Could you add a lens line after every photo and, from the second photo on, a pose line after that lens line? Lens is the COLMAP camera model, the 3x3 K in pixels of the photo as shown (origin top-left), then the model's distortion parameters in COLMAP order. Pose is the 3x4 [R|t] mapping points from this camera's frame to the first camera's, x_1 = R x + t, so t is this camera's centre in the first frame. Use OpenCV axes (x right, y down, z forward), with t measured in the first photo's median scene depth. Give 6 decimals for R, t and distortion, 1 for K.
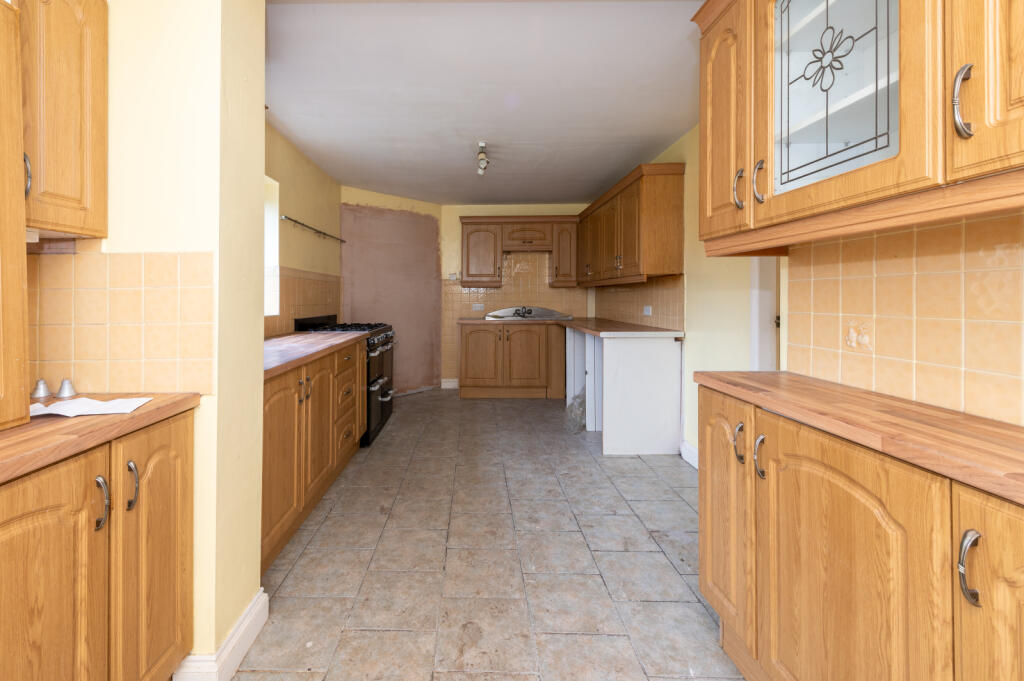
lens RADIAL K [[522.6, 0, 512.0], [0, 522.6, 340.5], [0, 0, 1]] dist [-0.001182, 0.000330]
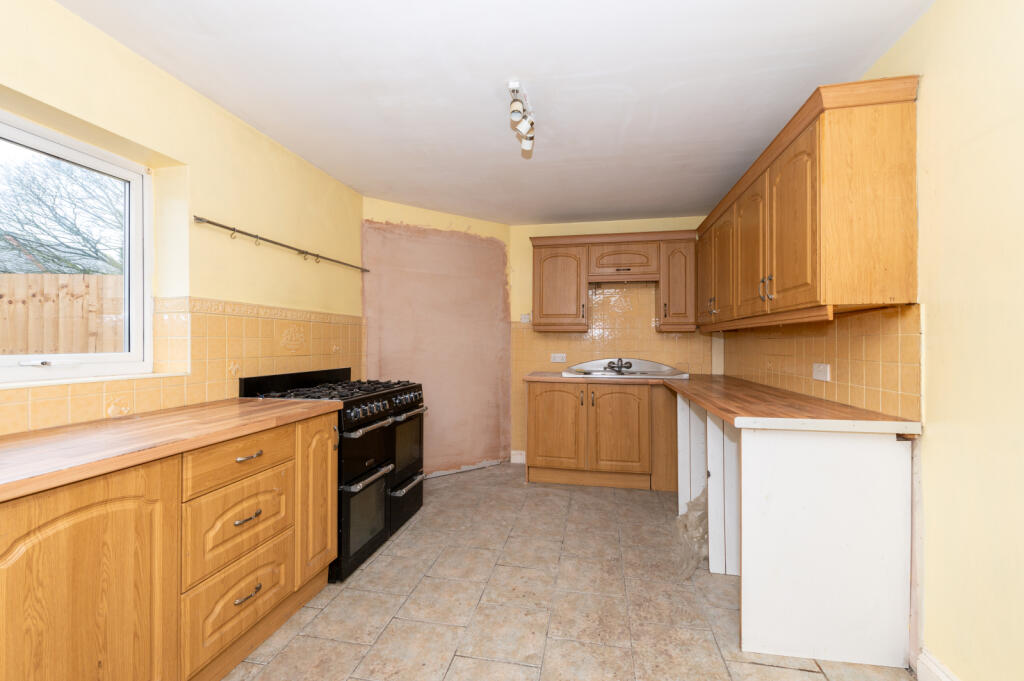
lens RADIAL K [[522.6, 0, 512.0], [0, 522.6, 340.5], [0, 0, 1]] dist [-0.001182, 0.000330]
pose [[0.974353, 0.006568, -0.224931, 0.044937], [-0.026022, 0.996157, -0.083634, -0.027560], [0.223517, 0.087342, 0.970779, 0.285040]]
